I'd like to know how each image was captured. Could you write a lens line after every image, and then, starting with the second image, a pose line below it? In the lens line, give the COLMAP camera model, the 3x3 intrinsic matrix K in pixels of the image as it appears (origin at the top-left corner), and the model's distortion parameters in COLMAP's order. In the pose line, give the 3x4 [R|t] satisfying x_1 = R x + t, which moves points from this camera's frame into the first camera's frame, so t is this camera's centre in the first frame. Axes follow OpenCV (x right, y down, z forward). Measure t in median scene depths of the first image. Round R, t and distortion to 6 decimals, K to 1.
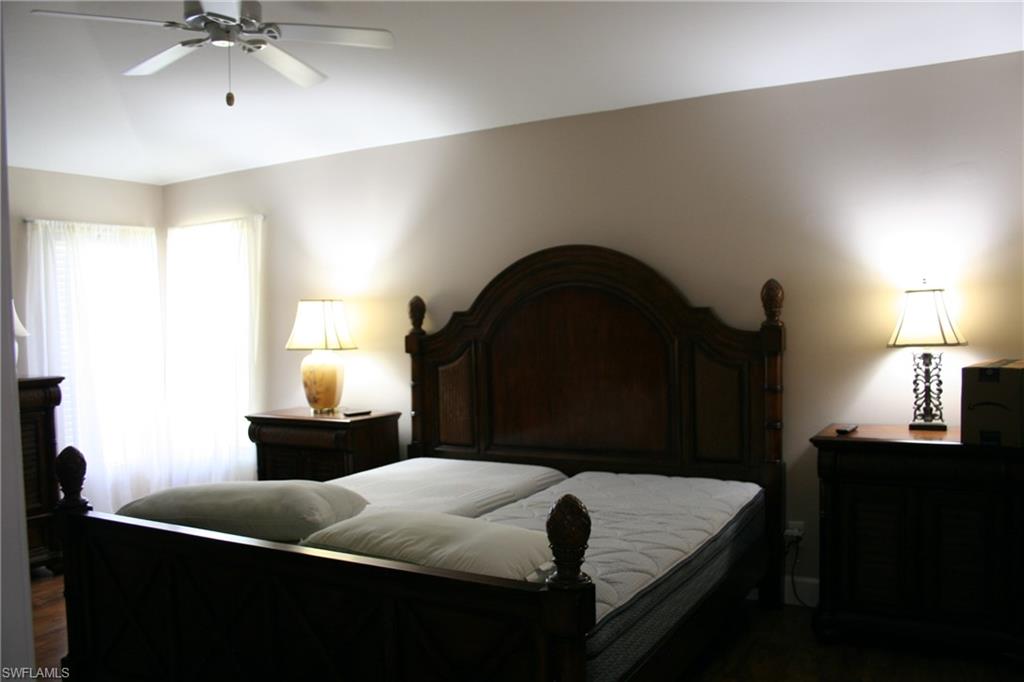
lens RADIAL K [[868.6, 0, 512.0], [0, 868.6, 341.0], [0, 0, 1]] dist [-0.155468, 0.136457]
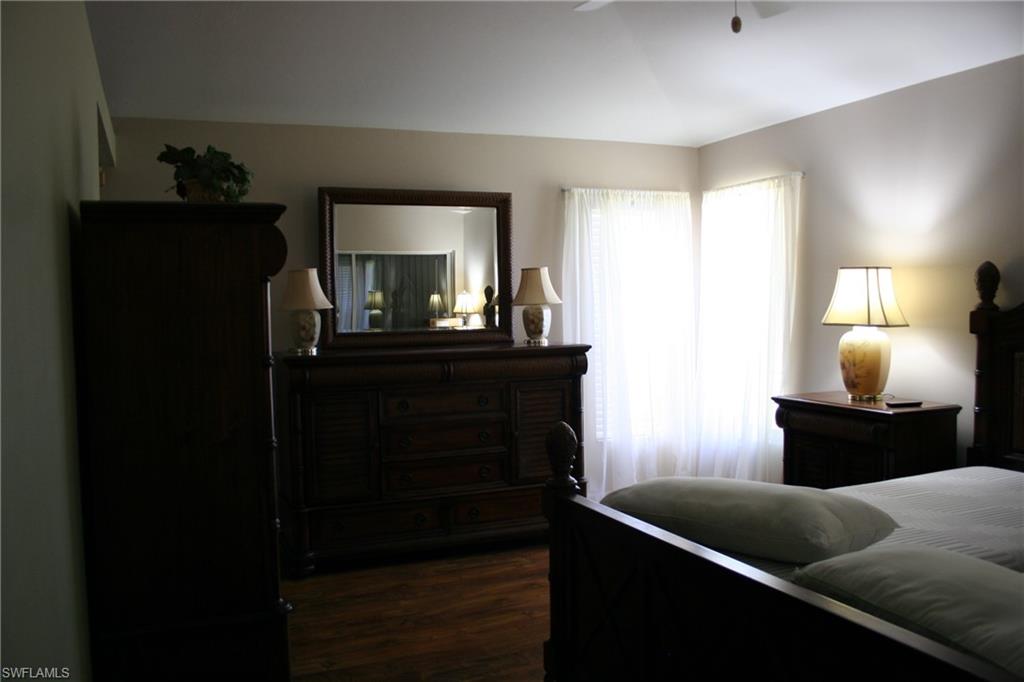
lens RADIAL K [[868.6, 0, 512.0], [0, 868.6, 341.0], [0, 0, 1]] dist [-0.155468, 0.136457]
pose [[0.802250, 0.039882, -0.595654, -0.000469], [-0.020334, 0.999013, 0.039503, -0.000981], [0.596641, -0.019579, 0.802269, 0.123937]]
